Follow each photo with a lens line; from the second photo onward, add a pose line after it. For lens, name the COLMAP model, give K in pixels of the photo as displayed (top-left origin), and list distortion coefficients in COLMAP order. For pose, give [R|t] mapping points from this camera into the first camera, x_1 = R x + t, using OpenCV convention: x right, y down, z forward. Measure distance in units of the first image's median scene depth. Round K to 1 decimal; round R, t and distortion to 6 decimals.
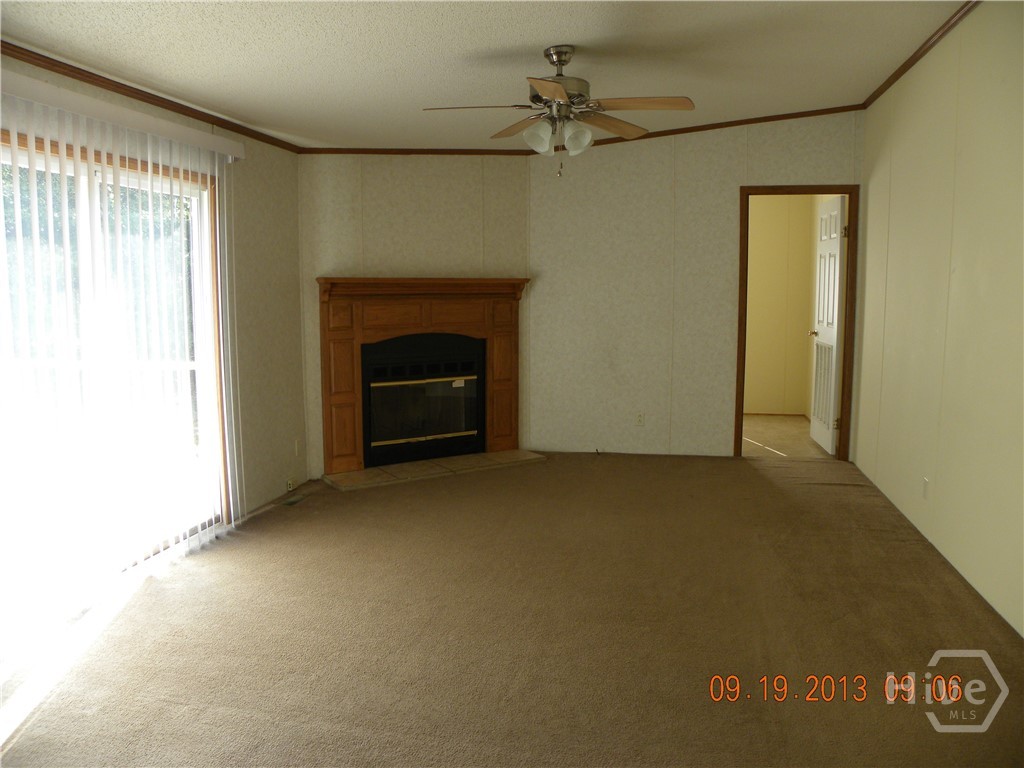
lens RADIAL K [[770.8, 0, 515.7], [0, 770.8, 385.7], [0, 0, 1]] dist [-0.091934, -0.001399]
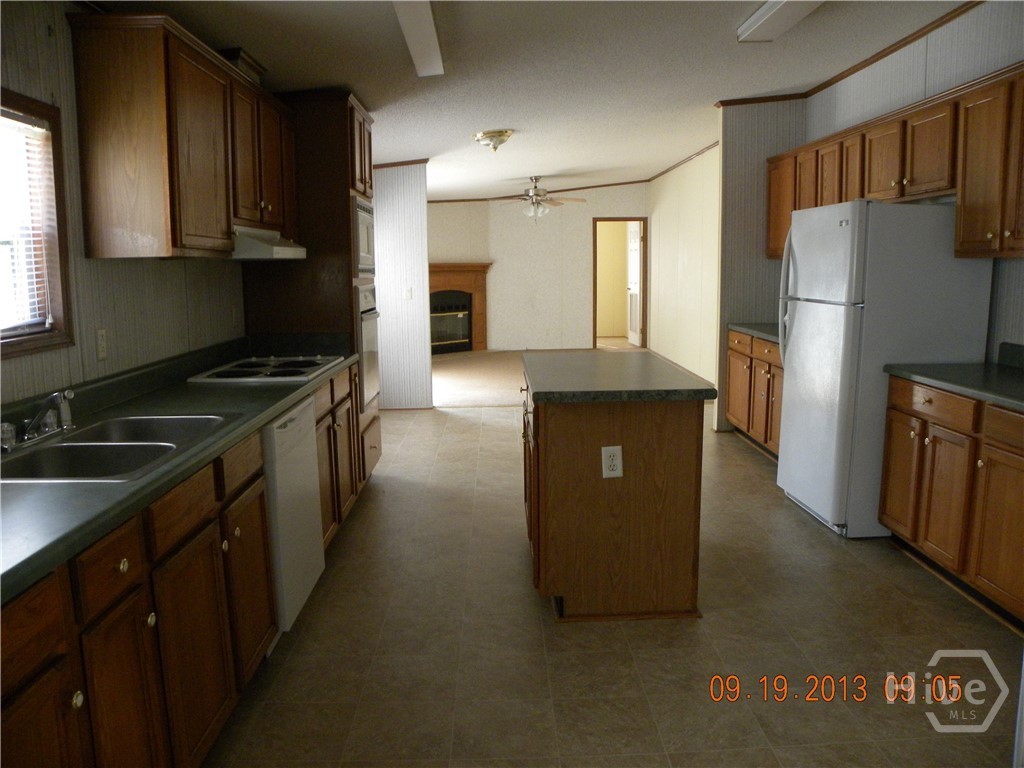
lens RADIAL K [[770.8, 0, 510.4], [0, 770.8, 381.5], [0, 0, 1]] dist [-0.091934, -0.001399]
pose [[0.976040, -0.038906, 0.214086, -0.381681], [0.035625, 0.999181, 0.019164, 0.134685], [-0.214656, -0.011078, 0.976627, -0.982462]]
